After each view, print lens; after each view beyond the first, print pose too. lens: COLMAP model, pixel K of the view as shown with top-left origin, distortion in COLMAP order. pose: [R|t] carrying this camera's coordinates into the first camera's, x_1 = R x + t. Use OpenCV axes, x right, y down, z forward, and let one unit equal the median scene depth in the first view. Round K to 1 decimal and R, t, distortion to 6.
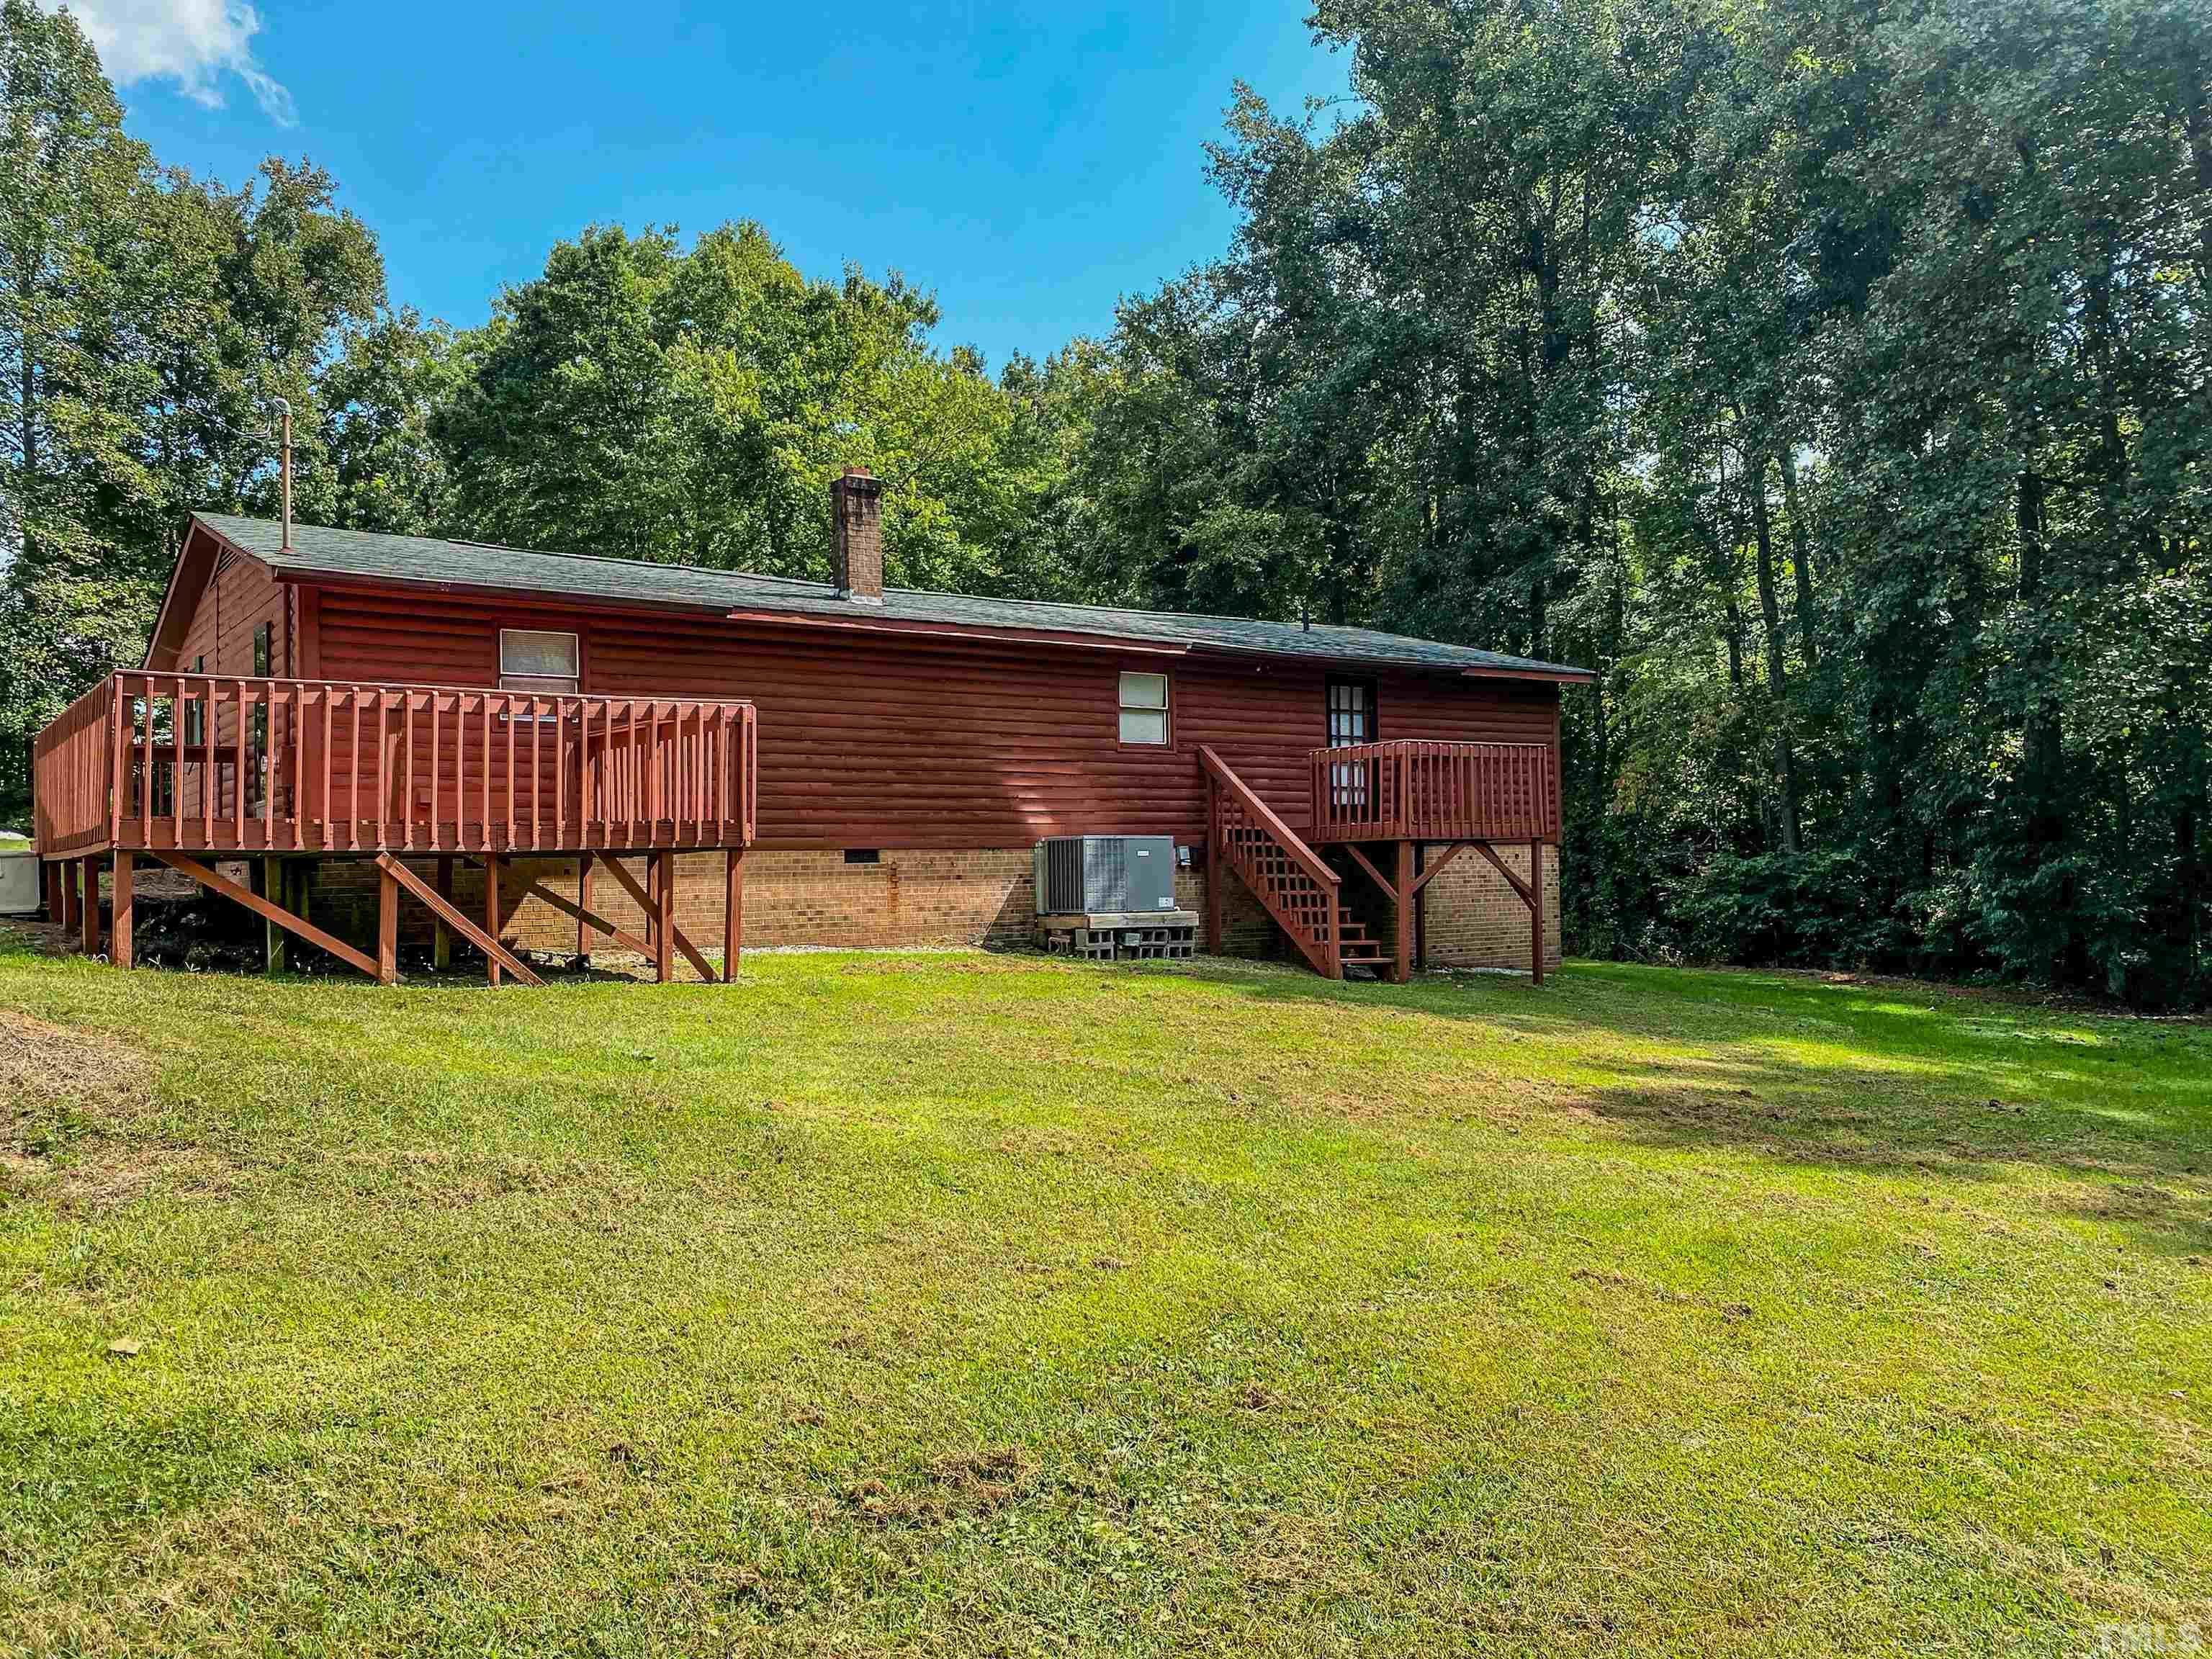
lens RADIAL K [[1670.6, 0, 1106.0], [0, 1670.6, 829.5], [0, 0, 1]] dist [-0.003683, -0.003850]
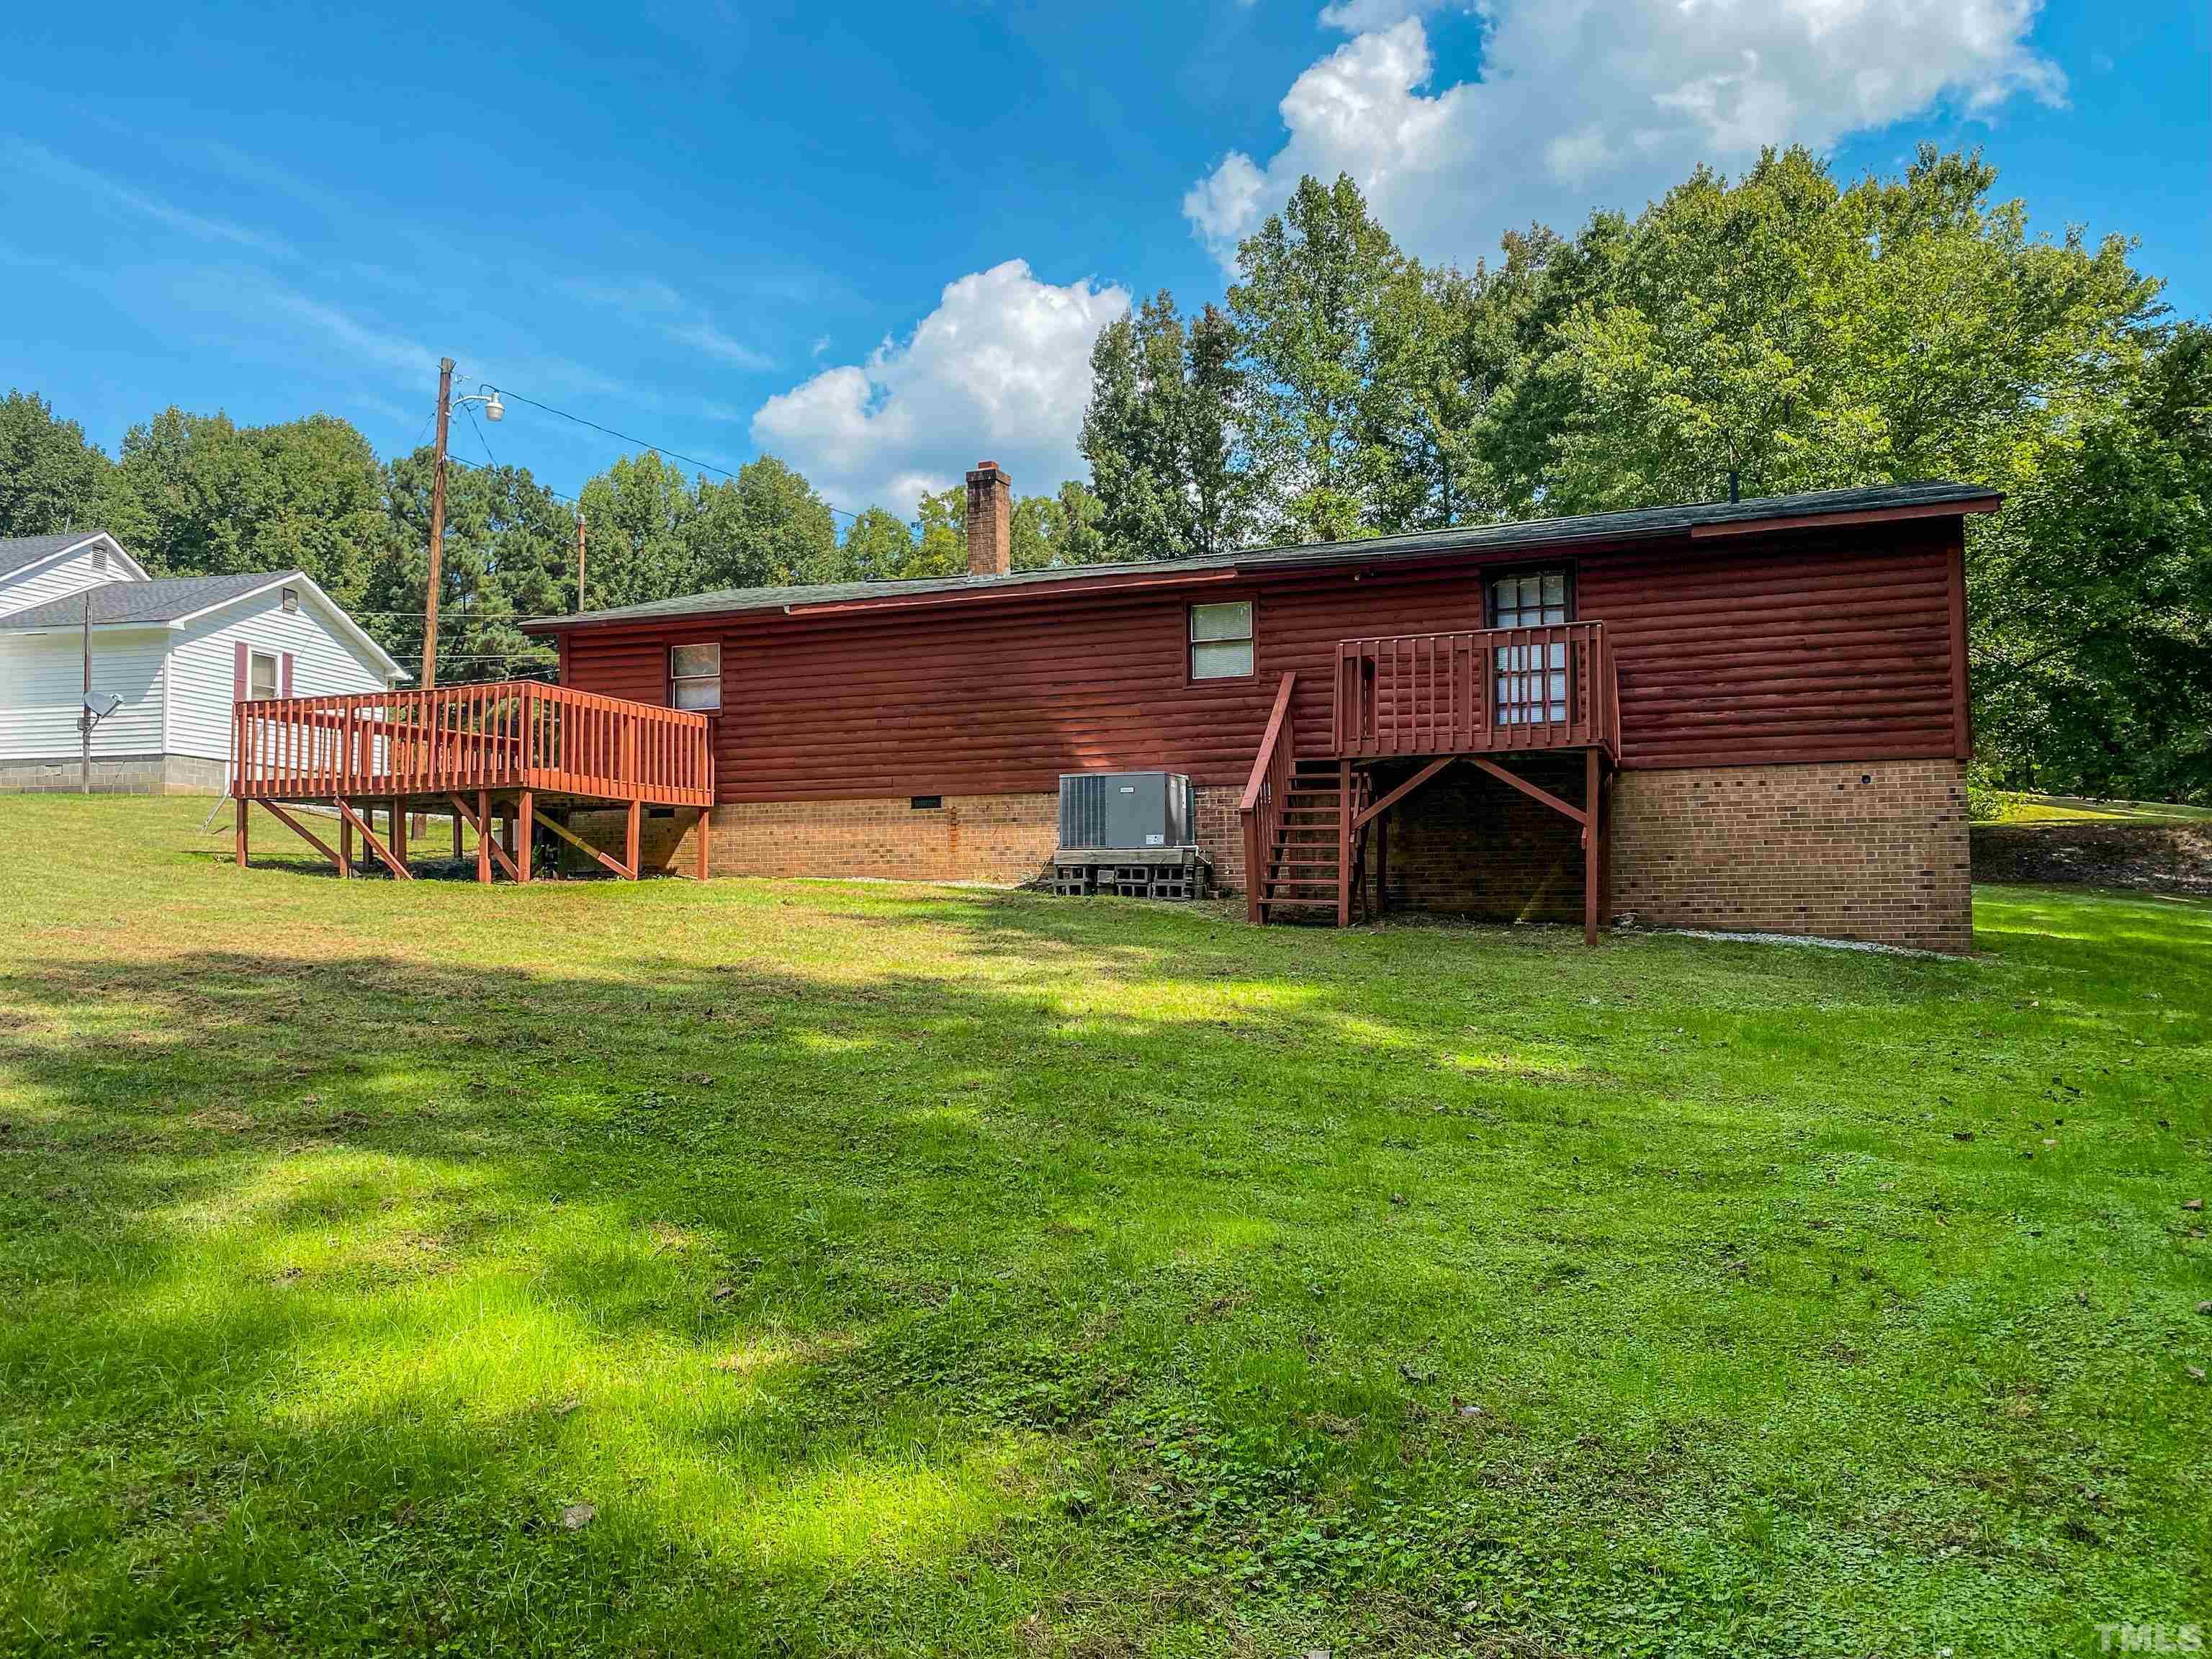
lens RADIAL K [[1670.6, 0, 1106.0], [0, 1670.6, 829.5], [0, 0, 1]] dist [-0.003683, -0.003850]
pose [[0.542028, -0.029966, -0.839826, 0.843122], [0.020213, 0.999540, -0.022619, 0.059819], [0.840117, -0.004715, 0.542384, 0.457770]]
